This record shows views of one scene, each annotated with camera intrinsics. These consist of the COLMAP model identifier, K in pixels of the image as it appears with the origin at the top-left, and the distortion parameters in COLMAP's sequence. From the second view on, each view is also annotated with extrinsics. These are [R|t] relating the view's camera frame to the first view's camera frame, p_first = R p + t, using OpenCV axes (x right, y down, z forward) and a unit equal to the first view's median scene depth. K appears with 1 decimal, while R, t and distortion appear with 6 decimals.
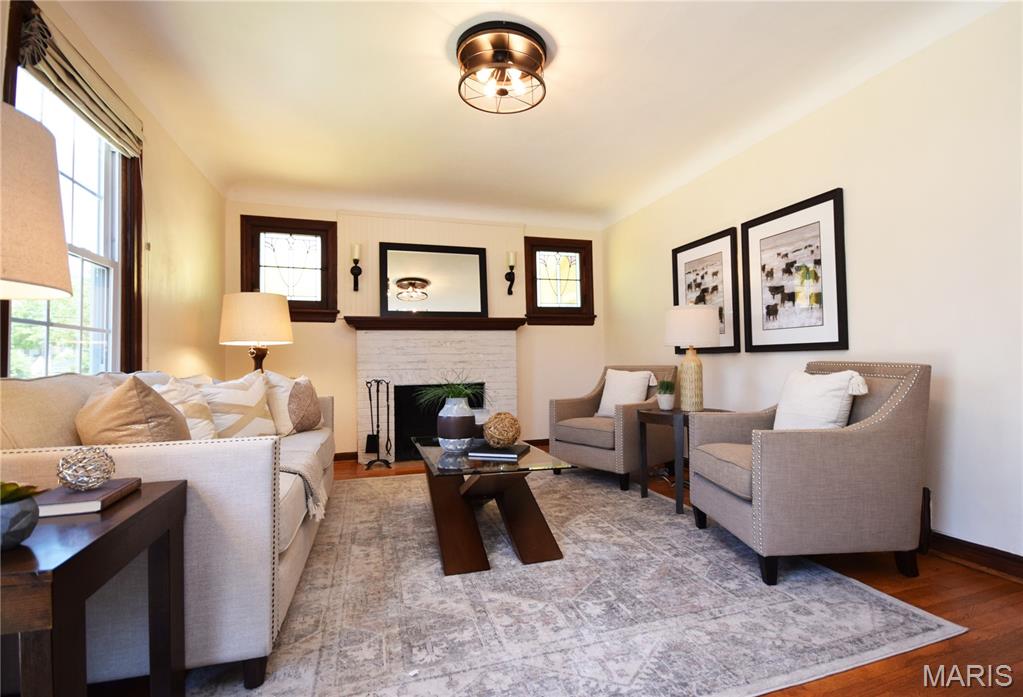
lens RADIAL K [[484.2, 0, 511.5], [0, 484.2, 348.5], [0, 0, 1]] dist [-0.002852, -0.000167]
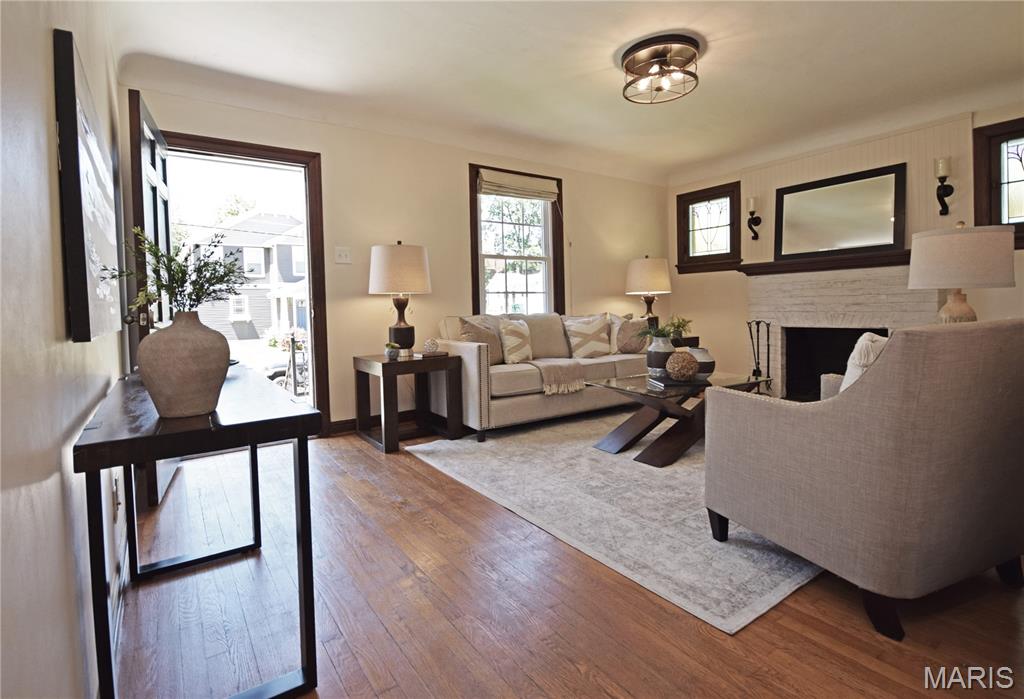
lens RADIAL K [[482.4, 0, 514.6], [0, 482.4, 321.1], [0, 0, 1]] dist [-0.001295, -0.000020]
pose [[0.305089, 0.036642, -0.951619, 0.597135], [0.043089, 0.997705, 0.052231, -0.015825], [0.951348, -0.056939, 0.302810, 0.142134]]
